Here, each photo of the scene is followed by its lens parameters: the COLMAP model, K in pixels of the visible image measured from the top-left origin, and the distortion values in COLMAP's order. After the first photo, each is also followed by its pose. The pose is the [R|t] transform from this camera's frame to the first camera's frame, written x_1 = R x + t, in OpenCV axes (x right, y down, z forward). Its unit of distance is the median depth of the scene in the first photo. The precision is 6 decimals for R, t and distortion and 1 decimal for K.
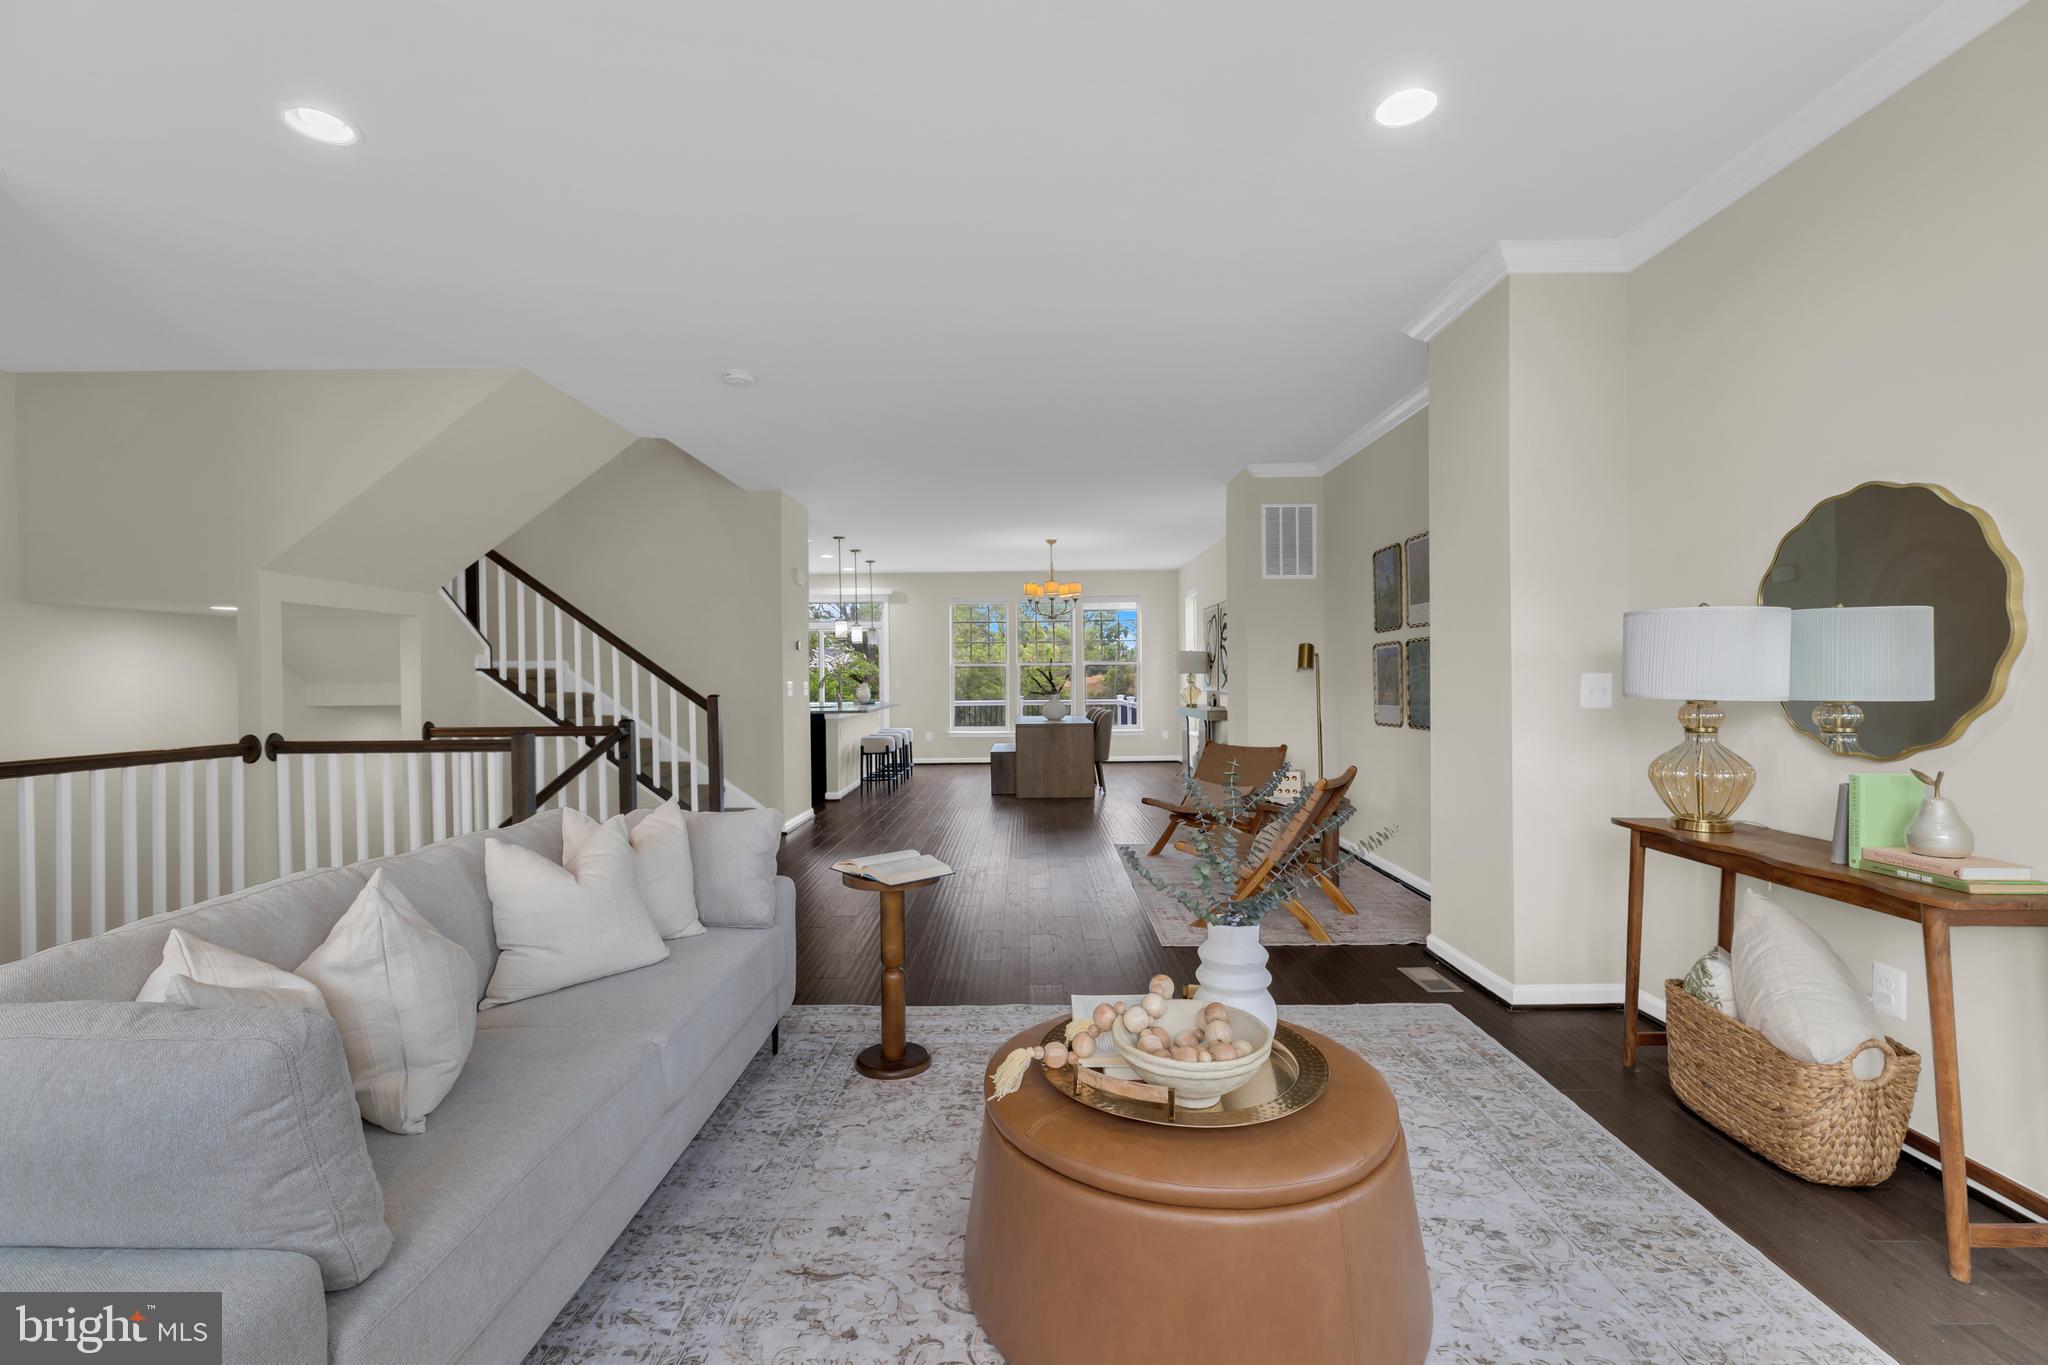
lens RADIAL K [[912.6, 0, 1005.4], [0, 912.6, 696.0], [0, 0, 1]] dist [0.002986, -0.000479]
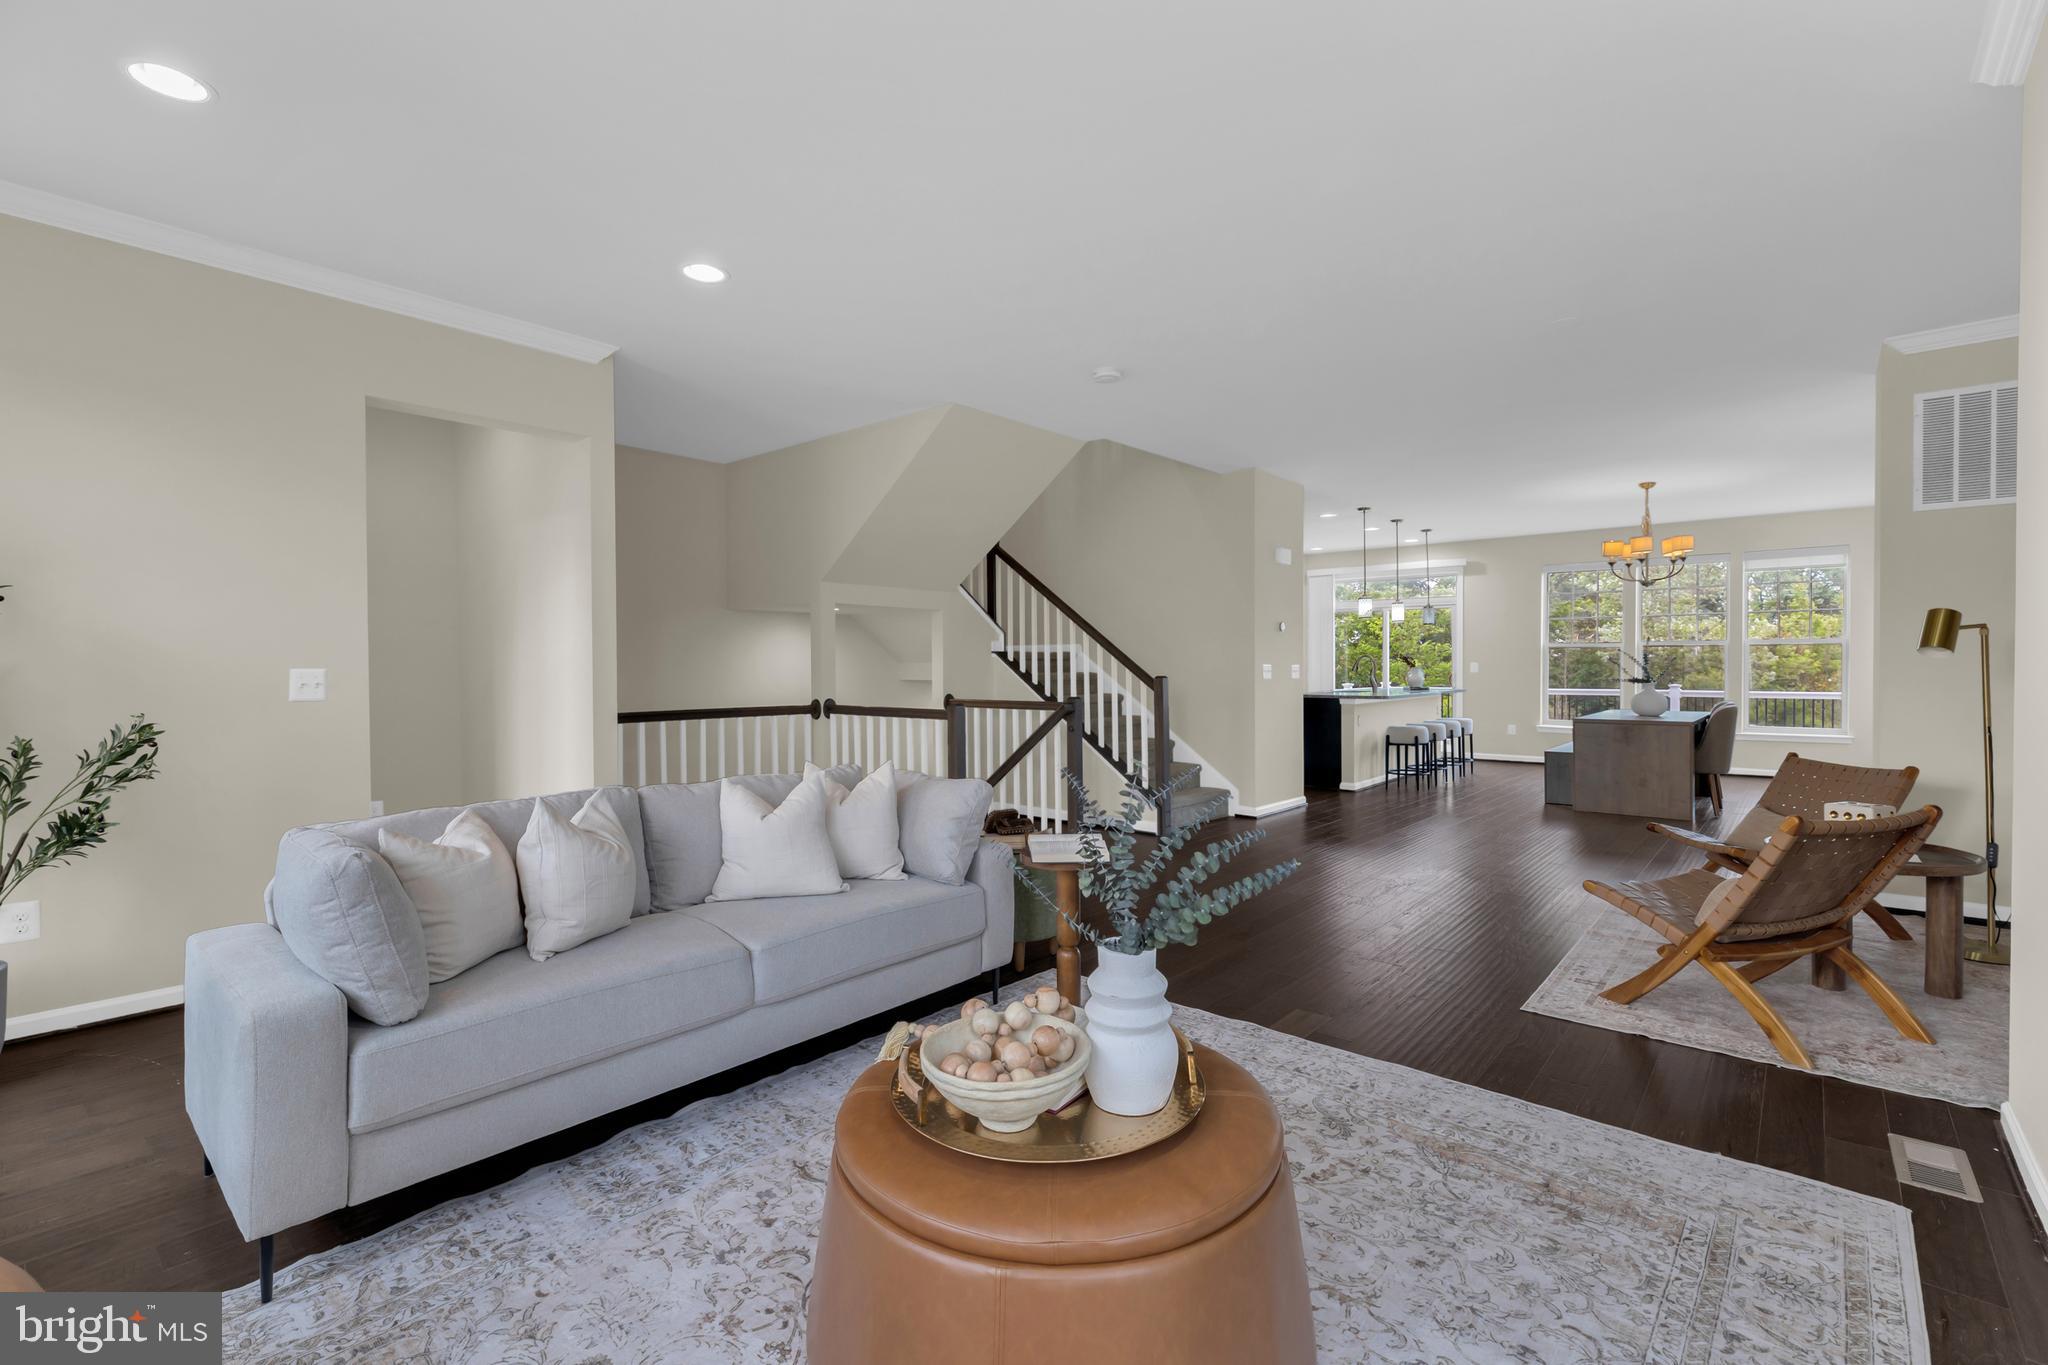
lens RADIAL K [[912.6, 0, 1005.4], [0, 912.6, 696.0], [0, 0, 1]] dist [0.002986, -0.000479]
pose [[0.762599, 0.029307, -0.646208, 0.231740], [-0.016409, 0.999528, 0.025967, -0.002970], [0.646664, -0.009199, 0.762720, 0.089919]]
